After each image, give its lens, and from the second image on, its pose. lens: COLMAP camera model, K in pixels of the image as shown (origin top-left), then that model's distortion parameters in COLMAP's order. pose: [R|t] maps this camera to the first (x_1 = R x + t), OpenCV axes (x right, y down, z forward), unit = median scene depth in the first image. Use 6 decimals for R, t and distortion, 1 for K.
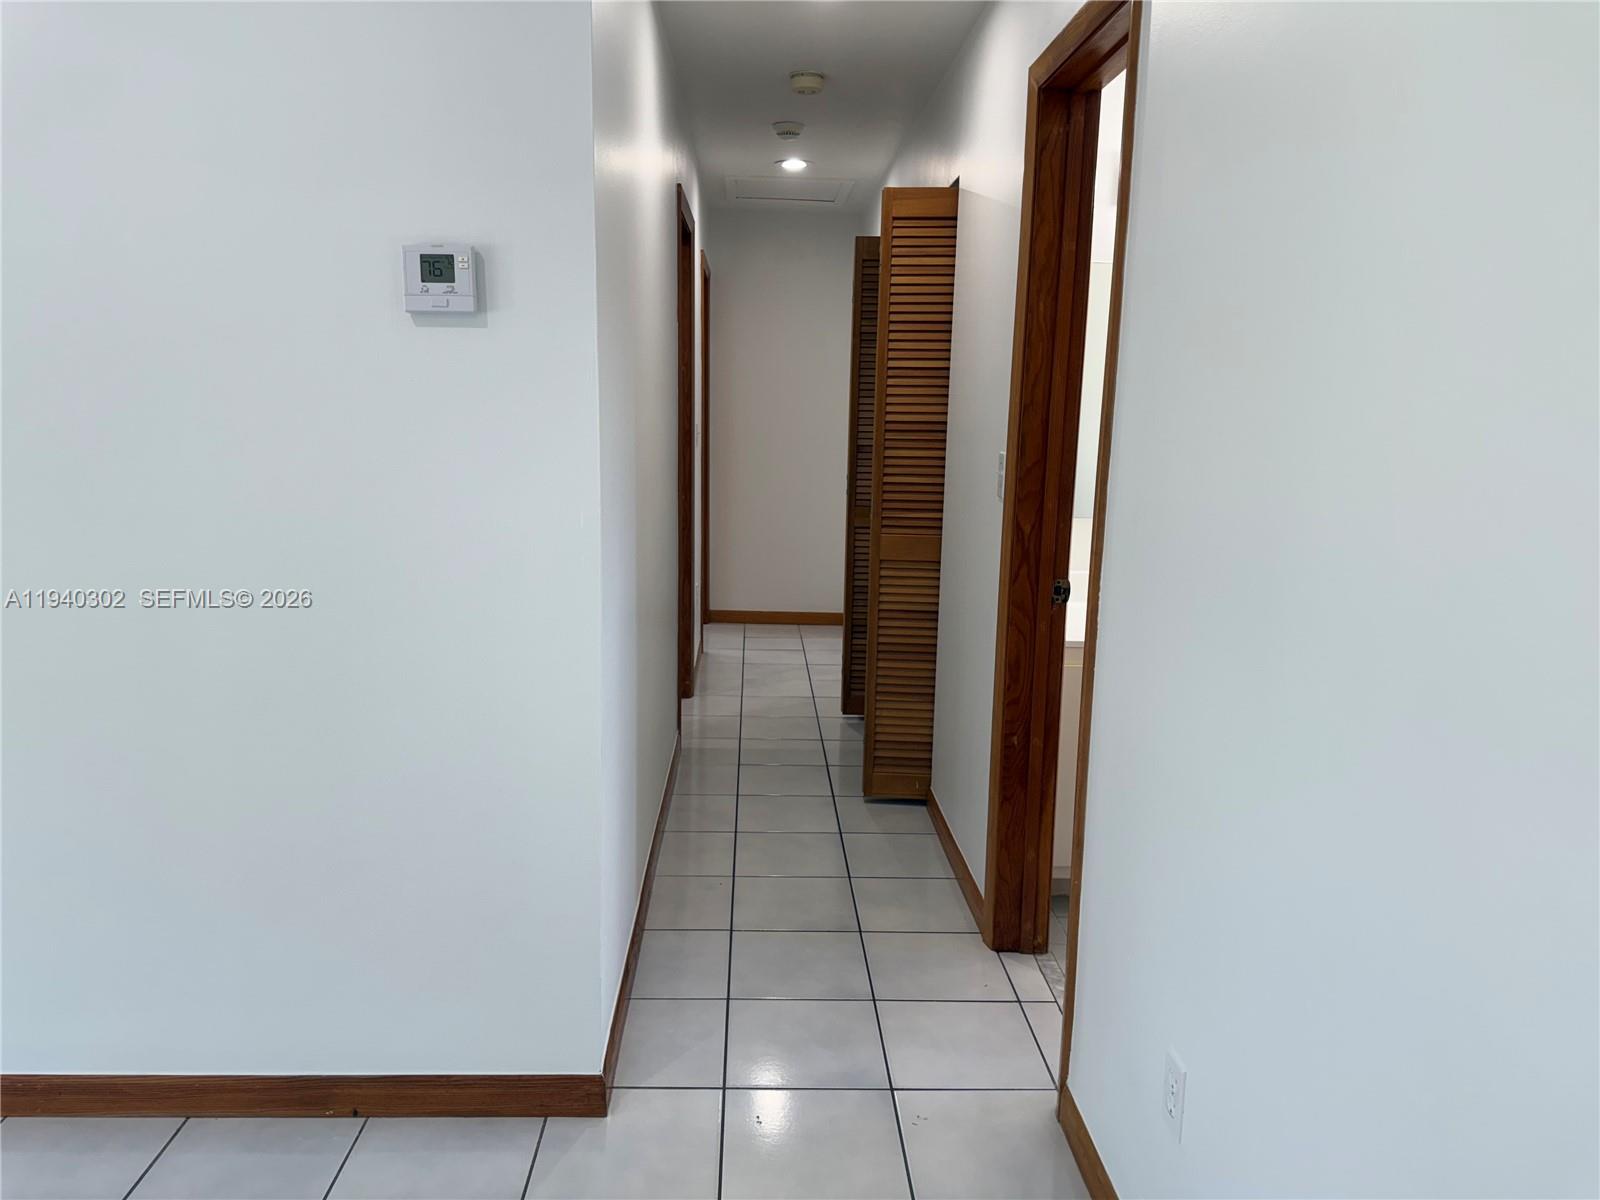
lens RADIAL K [[1130.8, 0, 790.8], [0, 1130.8, 602.3], [0, 0, 1]] dist [0.055492, -0.078598]
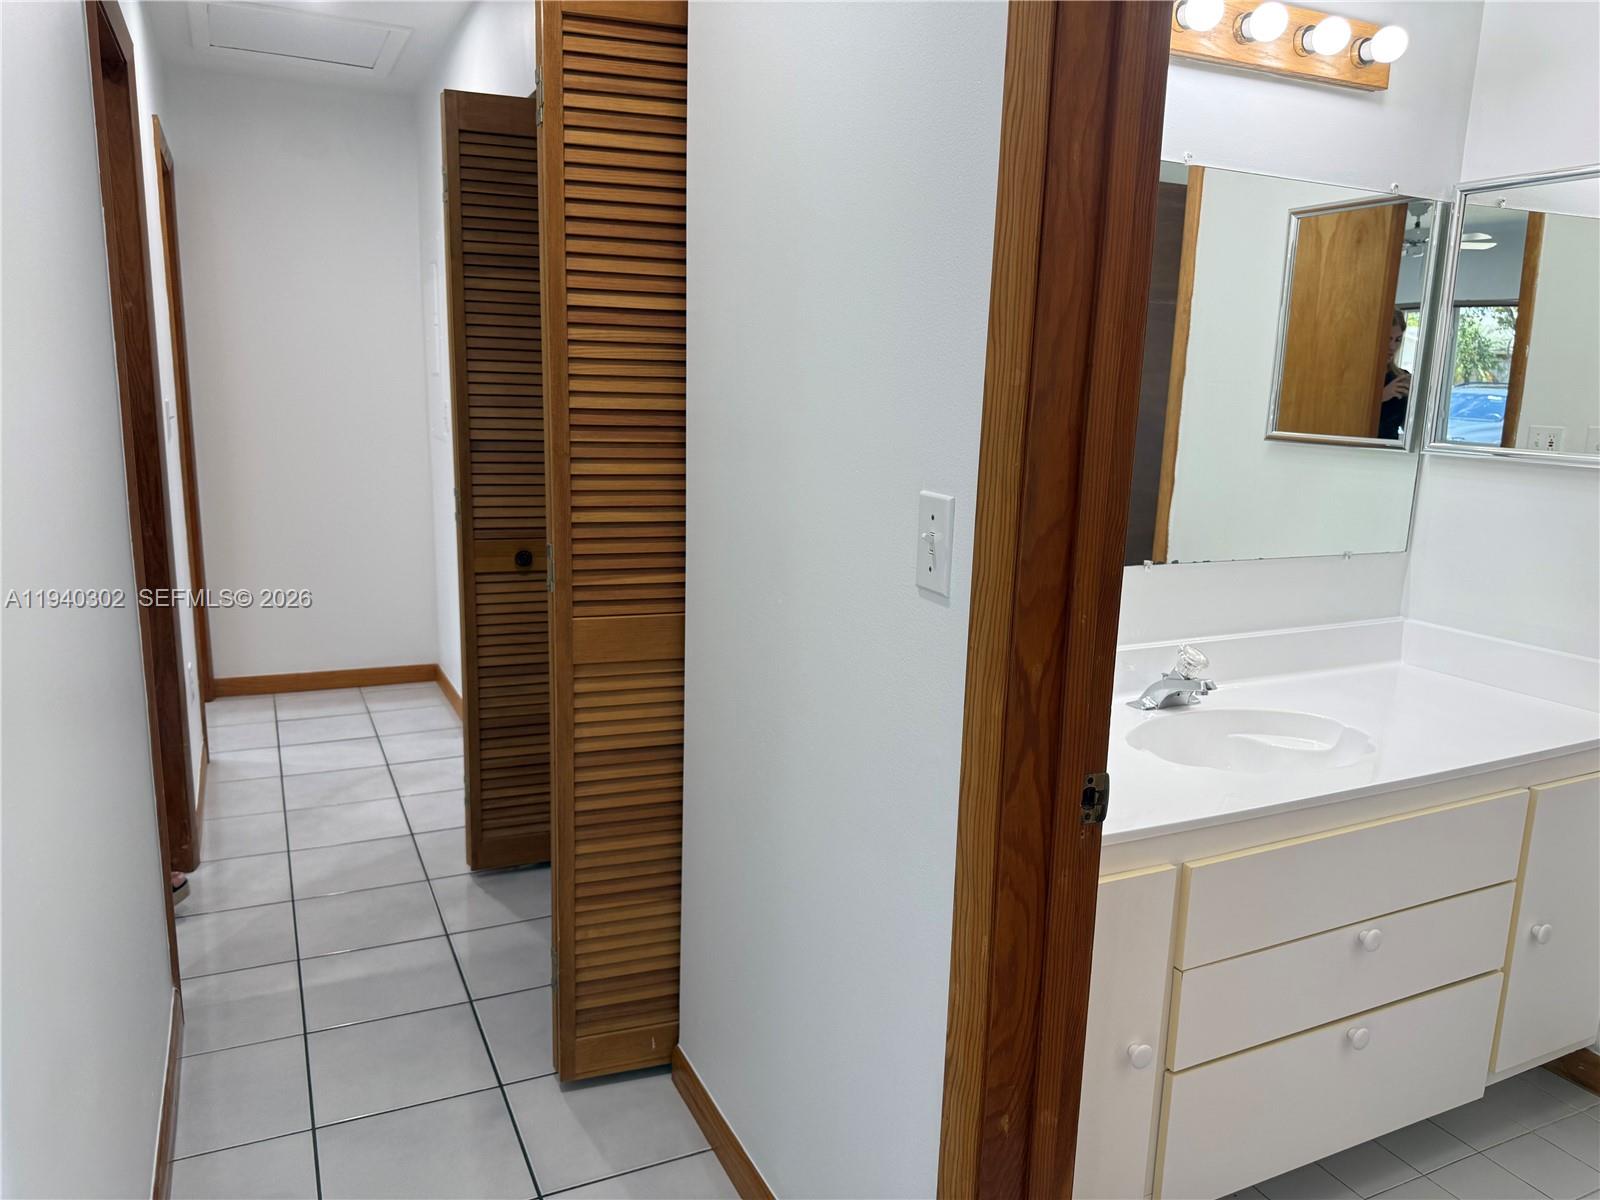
lens RADIAL K [[1130.8, 0, 806.7], [0, 1130.8, 607.1], [0, 0, 1]] dist [0.055492, -0.078598]
pose [[0.914132, -0.071313, 0.399096, -0.033429], [0.057731, 0.997273, 0.045968, -0.083561], [-0.401286, -0.018981, 0.915756, 0.457904]]
